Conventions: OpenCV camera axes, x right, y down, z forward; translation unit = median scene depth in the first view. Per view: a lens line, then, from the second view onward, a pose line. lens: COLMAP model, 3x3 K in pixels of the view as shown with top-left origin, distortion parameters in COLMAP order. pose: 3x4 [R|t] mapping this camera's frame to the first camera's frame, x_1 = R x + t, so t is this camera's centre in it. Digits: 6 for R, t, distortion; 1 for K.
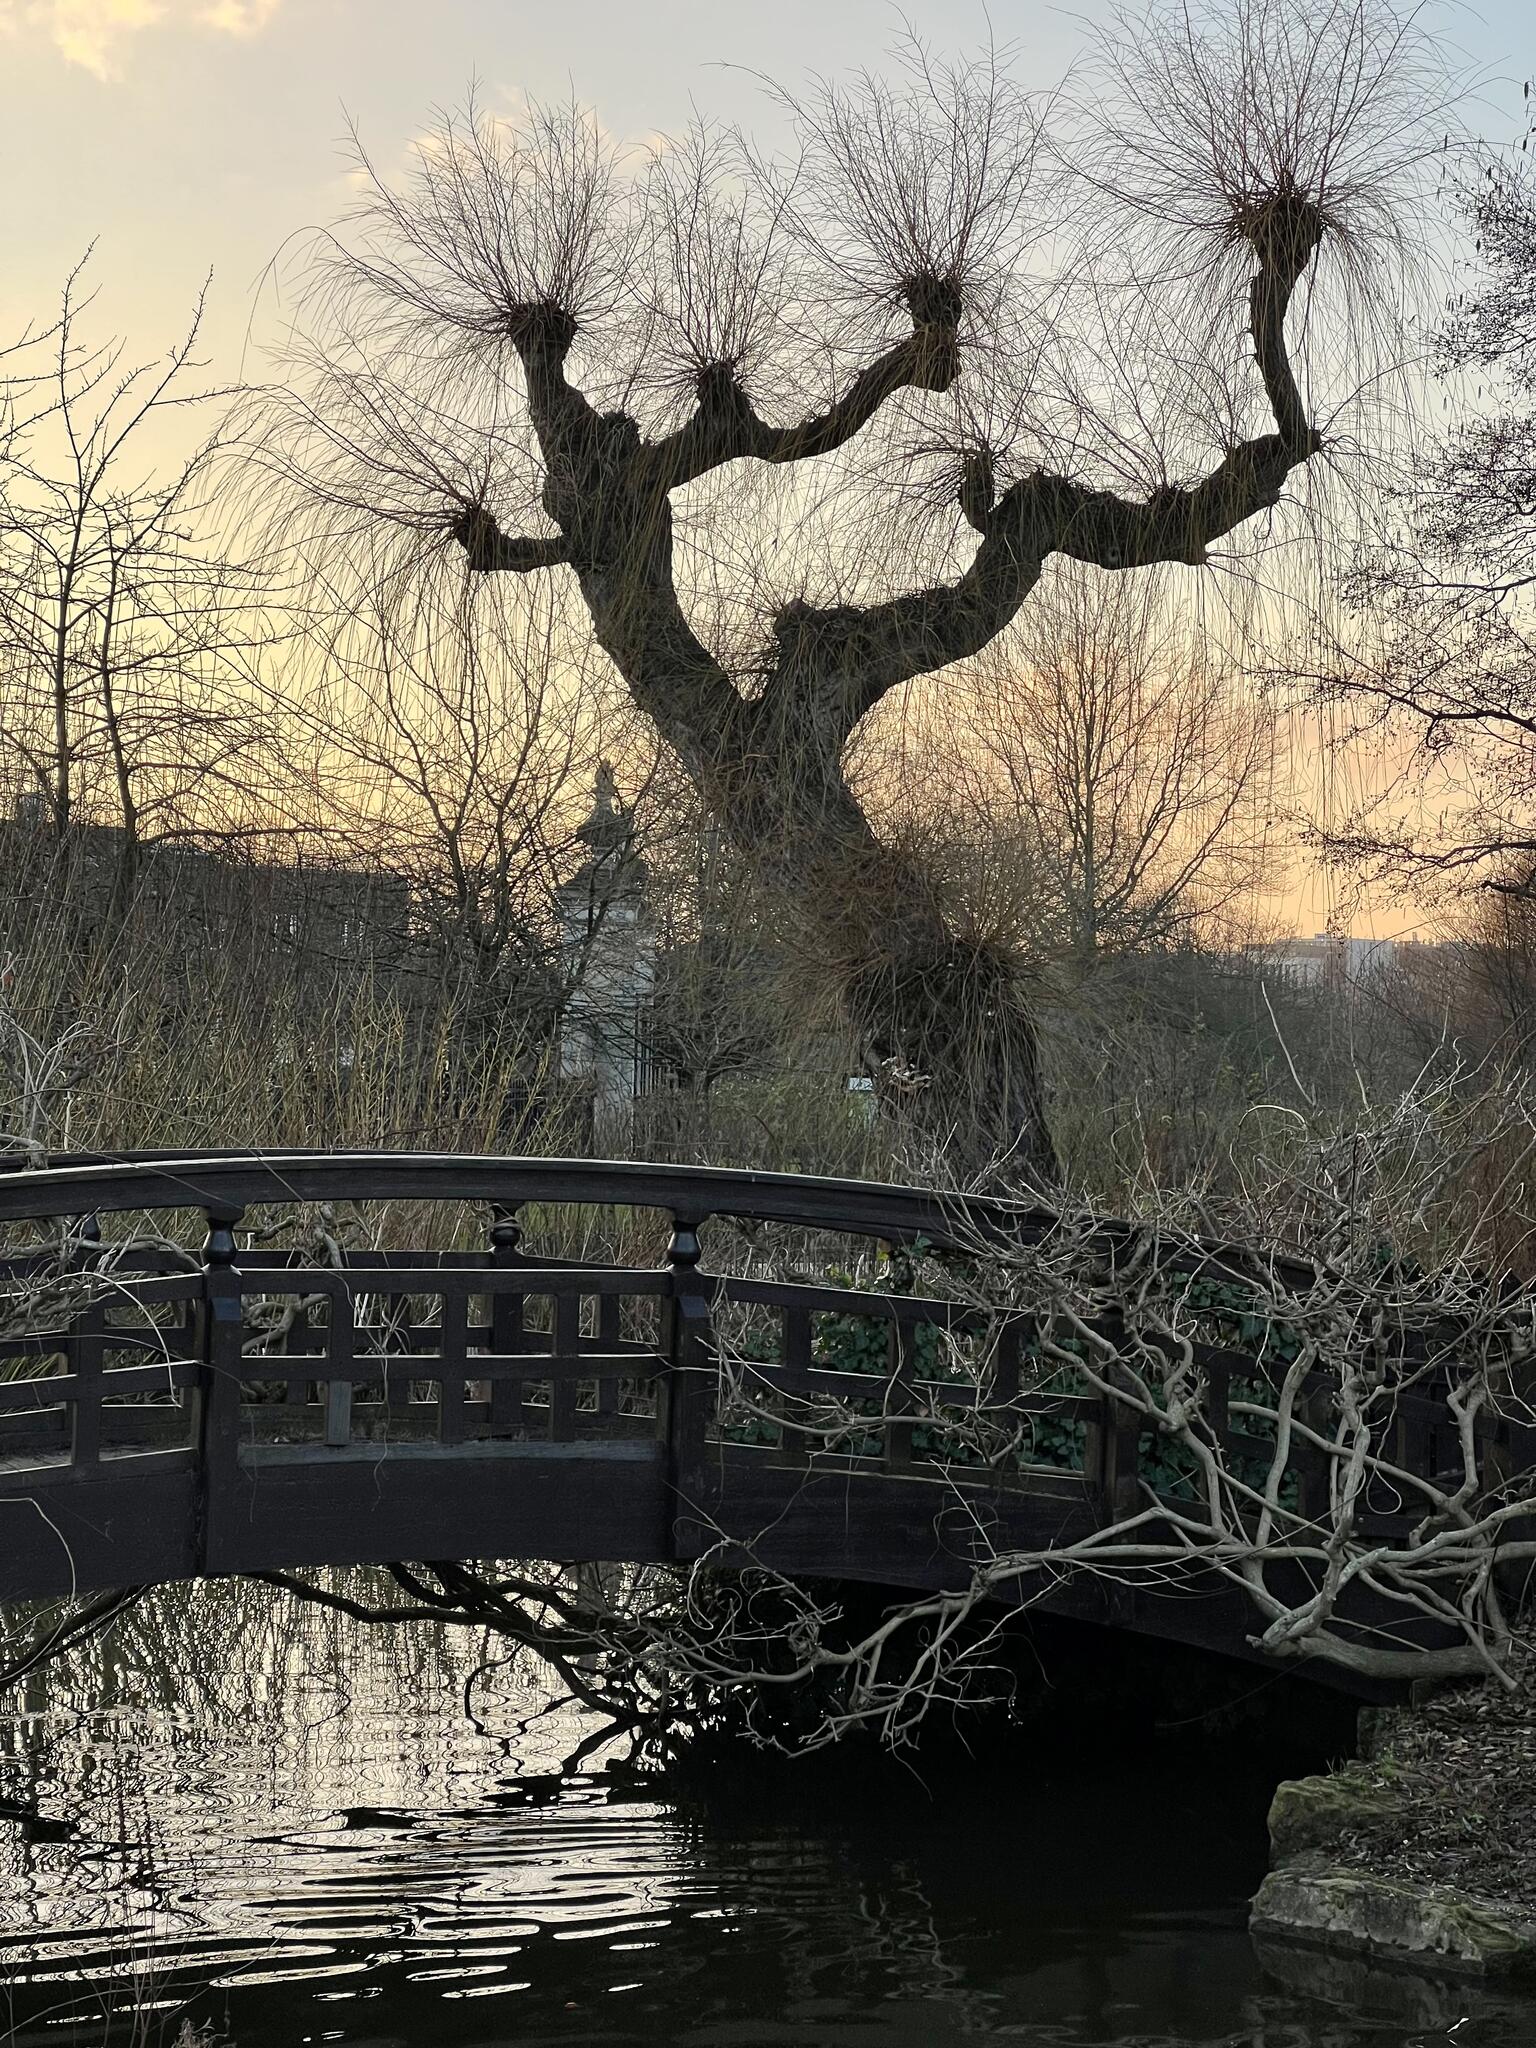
lens RADIAL K [[4610.6, 0, 767.2], [0, 4610.6, 1022.8], [0, 0, 1]] dist [0.210728, 0.000000]
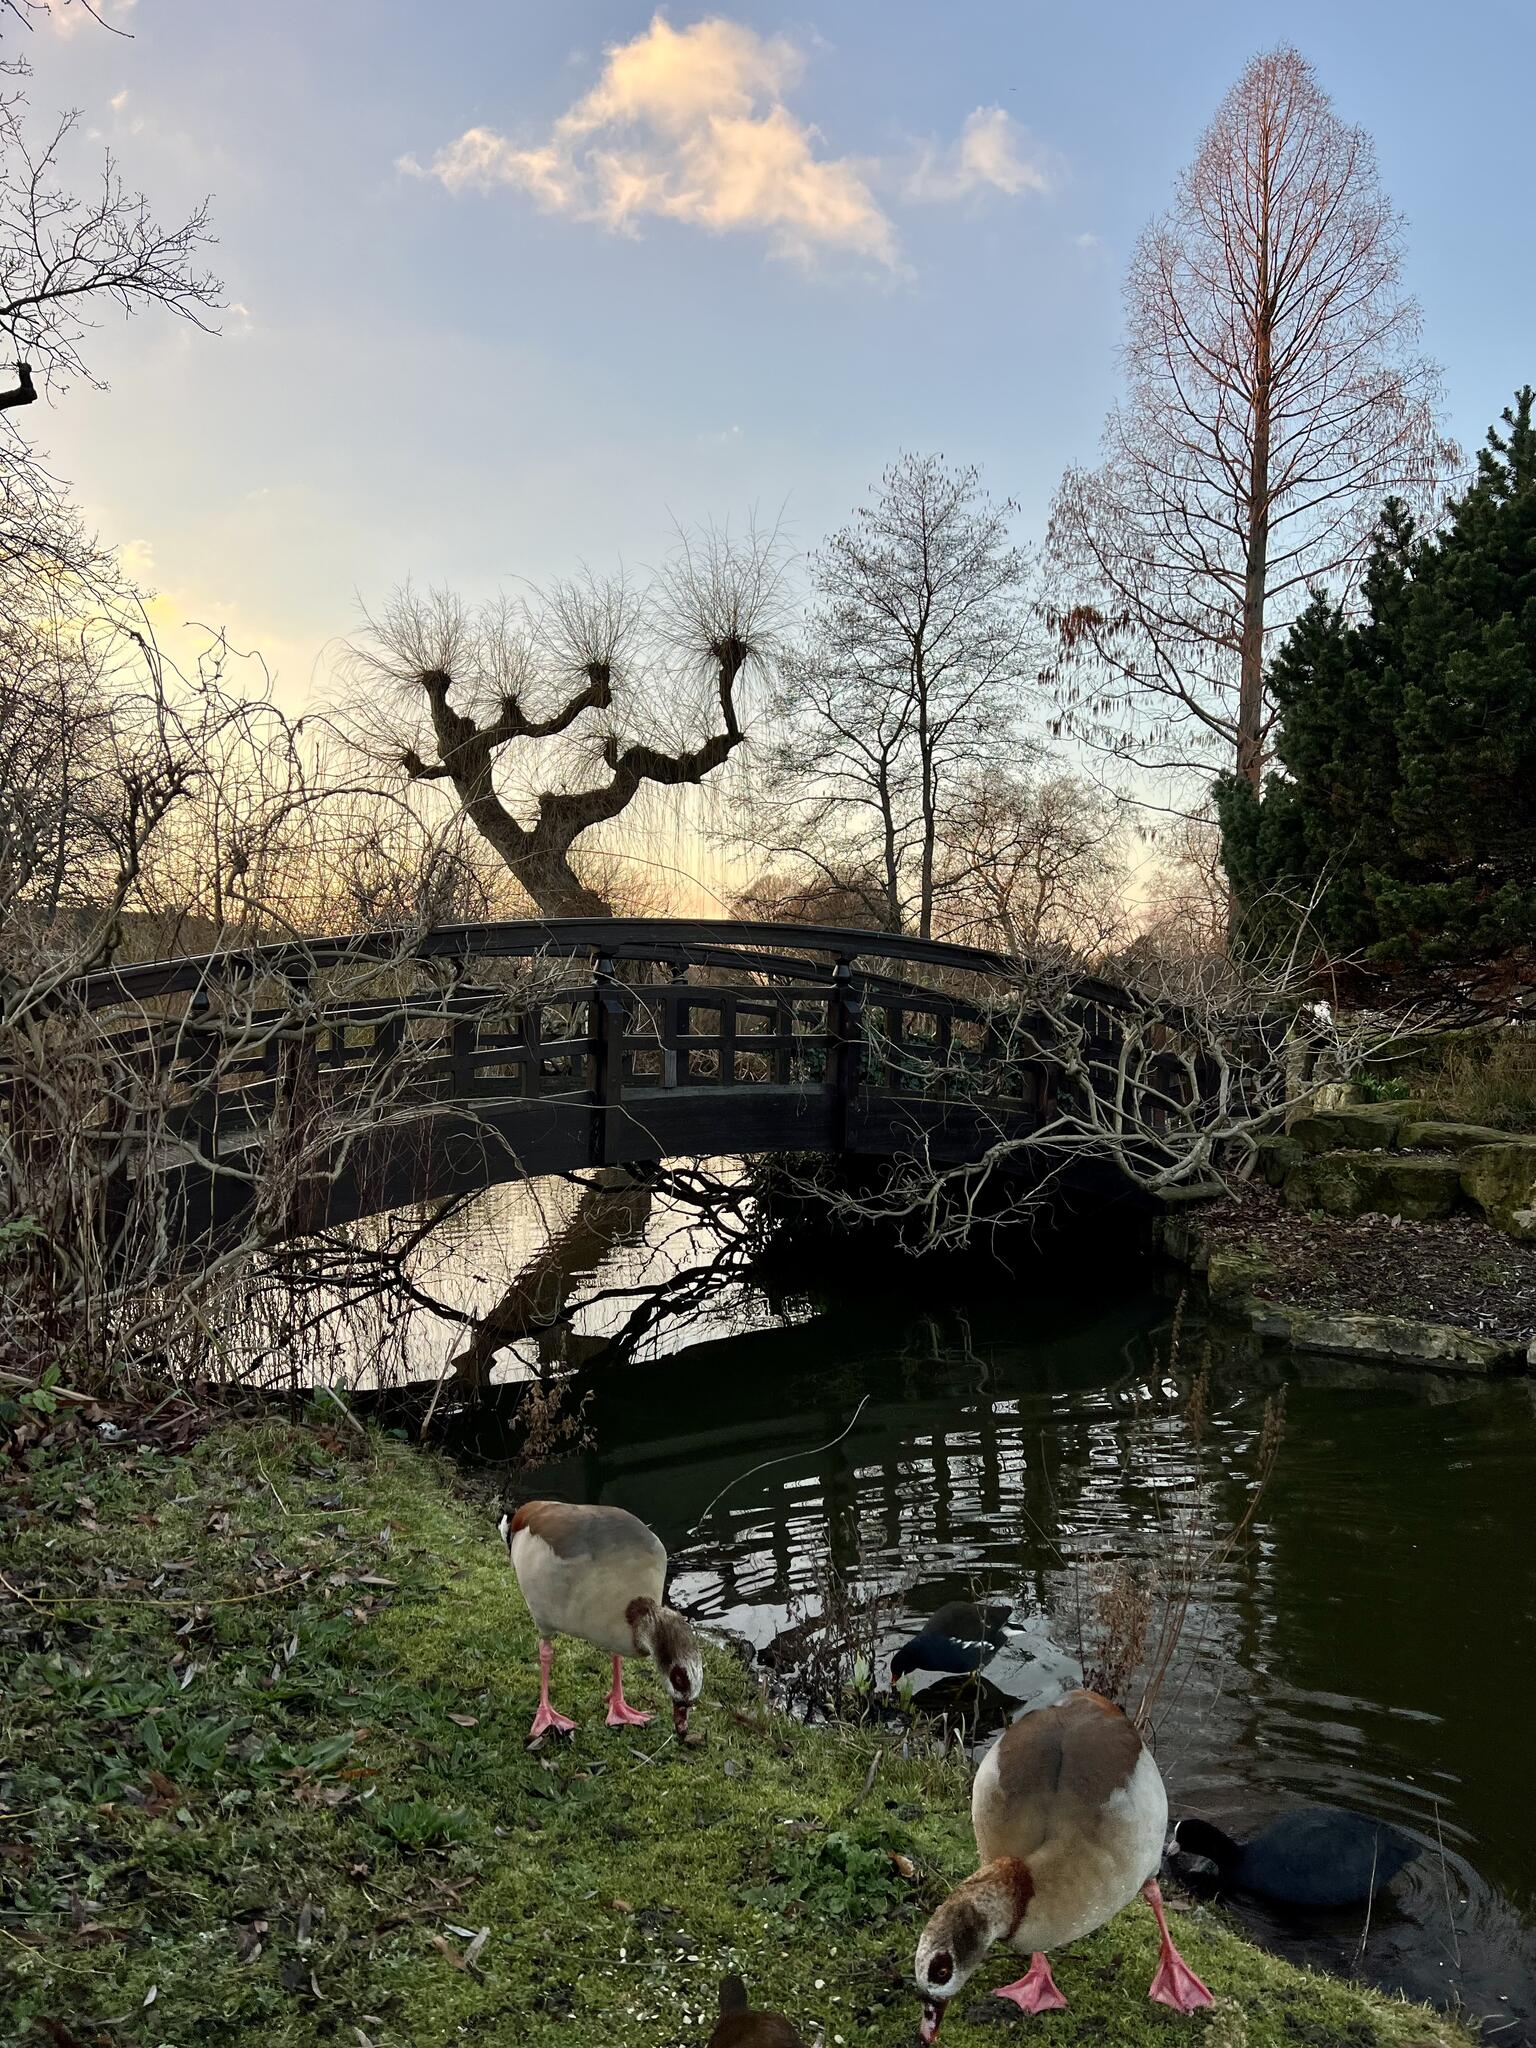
lens RADIAL K [[1545.7, 0, 784.7], [0, 1545.7, 1073.9], [0, 0, 1]] dist [0.052336, -0.002099]
pose [[0.975359, -0.021498, 0.219573, -0.054485], [0.009961, 0.998517, 0.053513, 0.017641], [-0.220398, -0.050007, 0.974127, 0.137855]]
